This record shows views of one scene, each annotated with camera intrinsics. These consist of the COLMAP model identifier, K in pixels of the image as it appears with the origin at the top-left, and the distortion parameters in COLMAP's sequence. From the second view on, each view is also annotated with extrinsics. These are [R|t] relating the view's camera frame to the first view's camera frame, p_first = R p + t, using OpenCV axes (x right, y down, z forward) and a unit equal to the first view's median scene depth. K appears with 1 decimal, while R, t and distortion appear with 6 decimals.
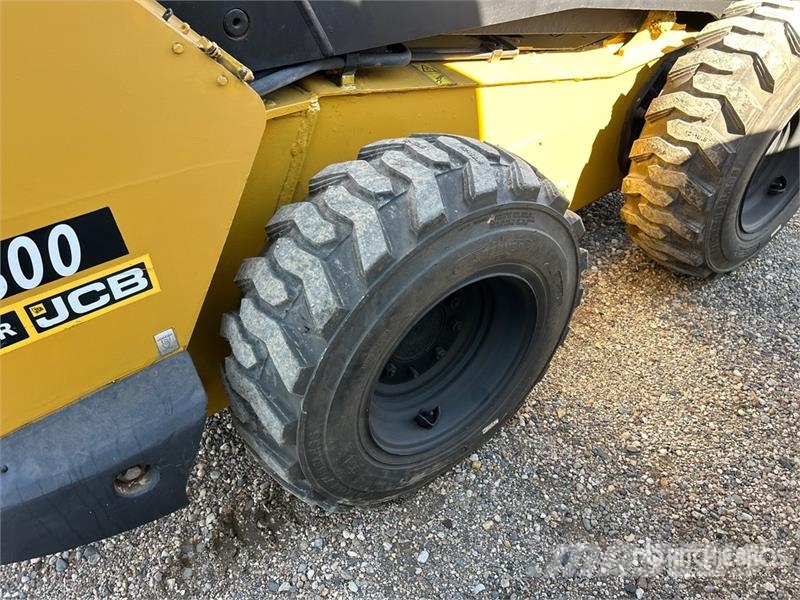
lens RADIAL K [[606.8, 0, 398.4], [0, 606.8, 305.1], [0, 0, 1]] dist [0.038231, -0.041653]
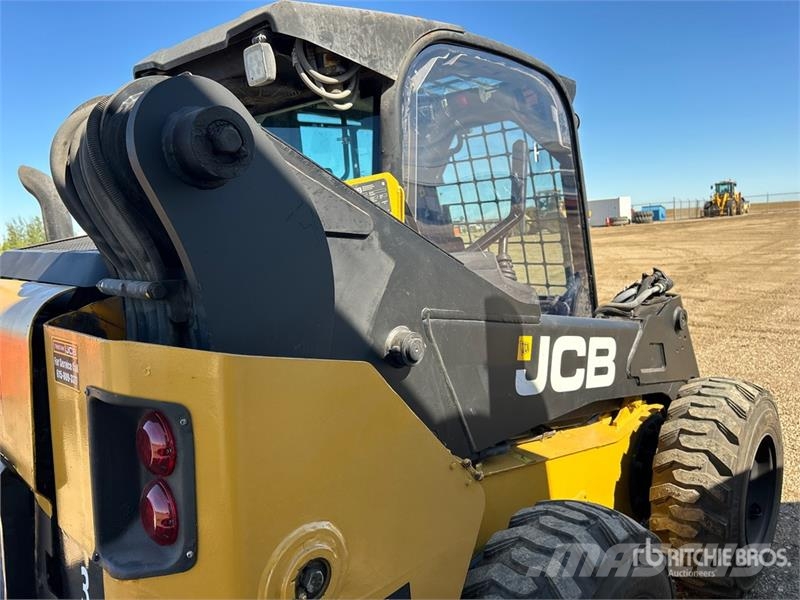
lens RADIAL K [[606.8, 0, 406.3], [0, 606.8, 303.0], [0, 0, 1]] dist [0.038231, -0.041653]
pose [[0.983324, -0.054167, 0.173611, -0.357458], [0.140008, 0.834733, -0.532559, 0.024425], [-0.116072, 0.547984, 0.828396, -0.253125]]
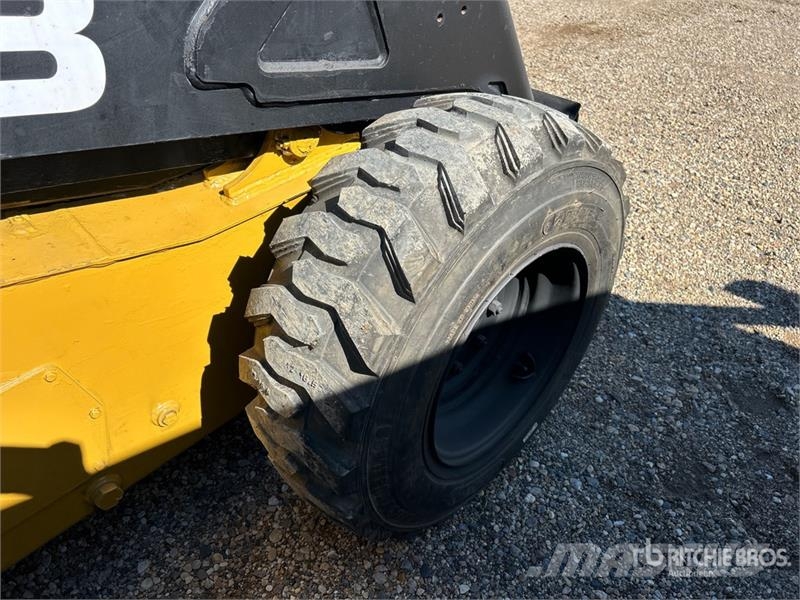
lens RADIAL K [[606.8, 0, 402.9], [0, 606.8, 292.4], [0, 0, 1]] dist [0.038231, -0.041653]
pose [[0.989321, -0.064362, 0.130776, 0.508192], [0.069511, 0.996960, -0.035194, -0.322368], [-0.128113, 0.043908, 0.990787, 0.455337]]
